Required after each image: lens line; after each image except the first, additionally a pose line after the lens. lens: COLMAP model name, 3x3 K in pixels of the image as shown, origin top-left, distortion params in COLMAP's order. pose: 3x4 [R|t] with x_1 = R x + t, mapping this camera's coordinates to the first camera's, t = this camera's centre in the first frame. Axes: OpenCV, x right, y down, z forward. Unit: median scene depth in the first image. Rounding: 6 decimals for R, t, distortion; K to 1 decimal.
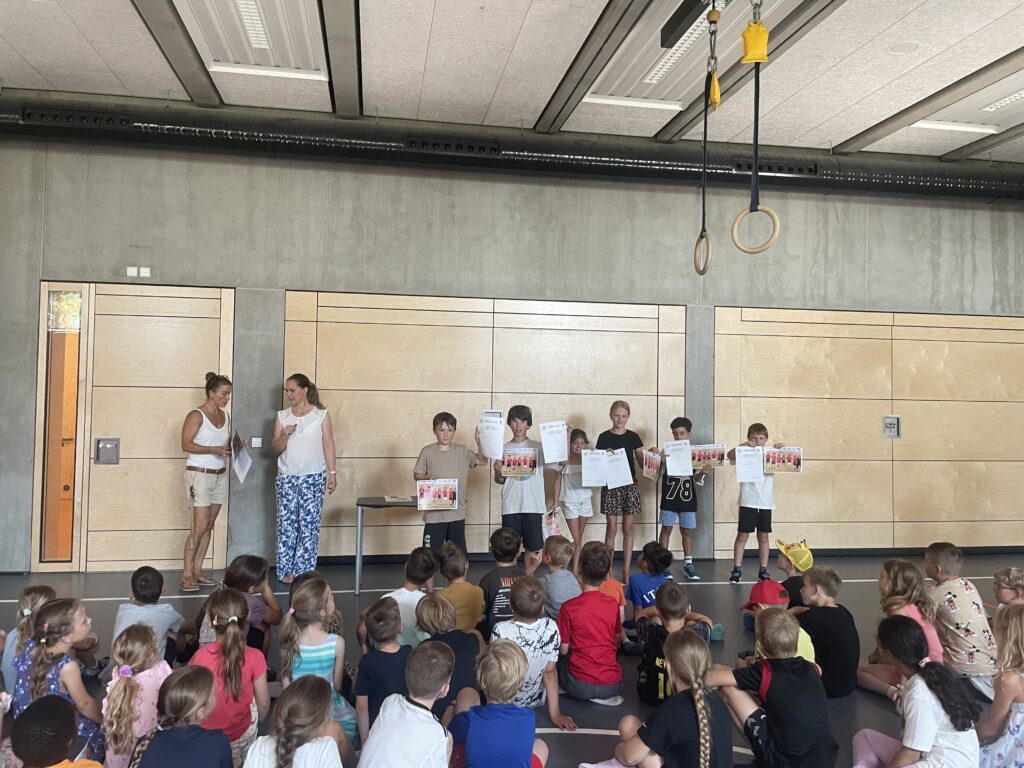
lens RADIAL K [[770.8, 0, 526.1], [0, 770.8, 378.2], [0, 0, 1]] dist [0.080095, -0.104546]
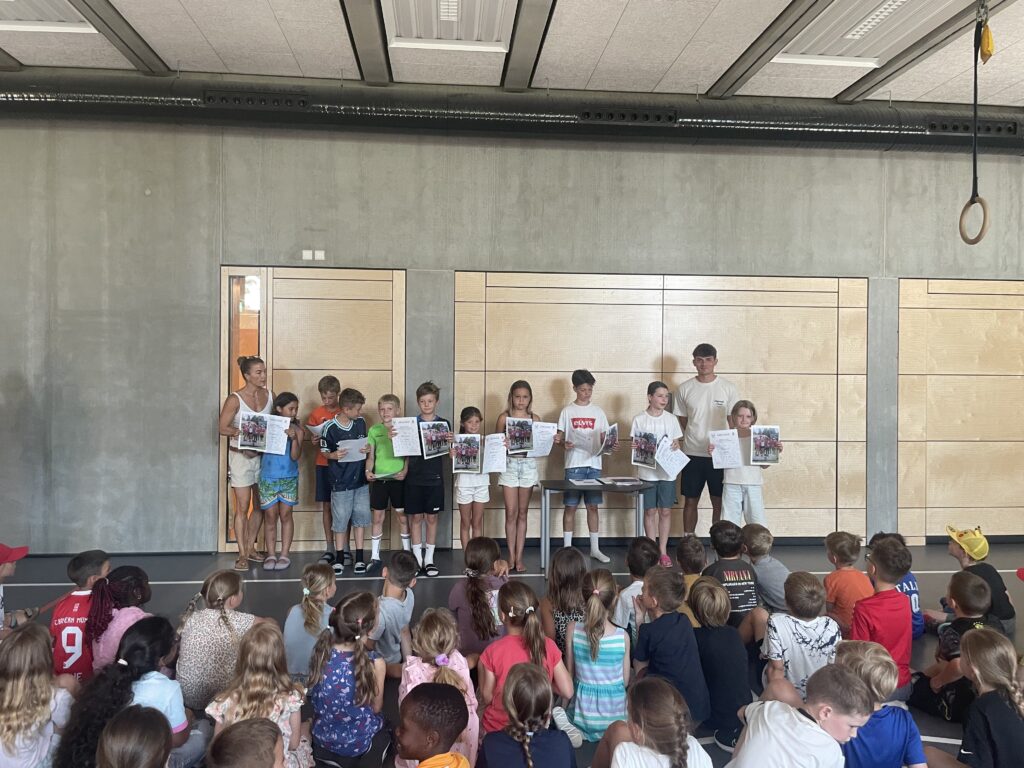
lens RADIAL K [[770.8, 0, 523.3], [0, 770.8, 376.2], [0, 0, 1]] dist [0.080095, -0.104546]
pose [[0.996649, -0.006946, -0.081496, -0.141816], [0.009114, 0.999613, 0.026266, -0.004008], [0.081282, -0.026921, 0.996327, 0.024420]]
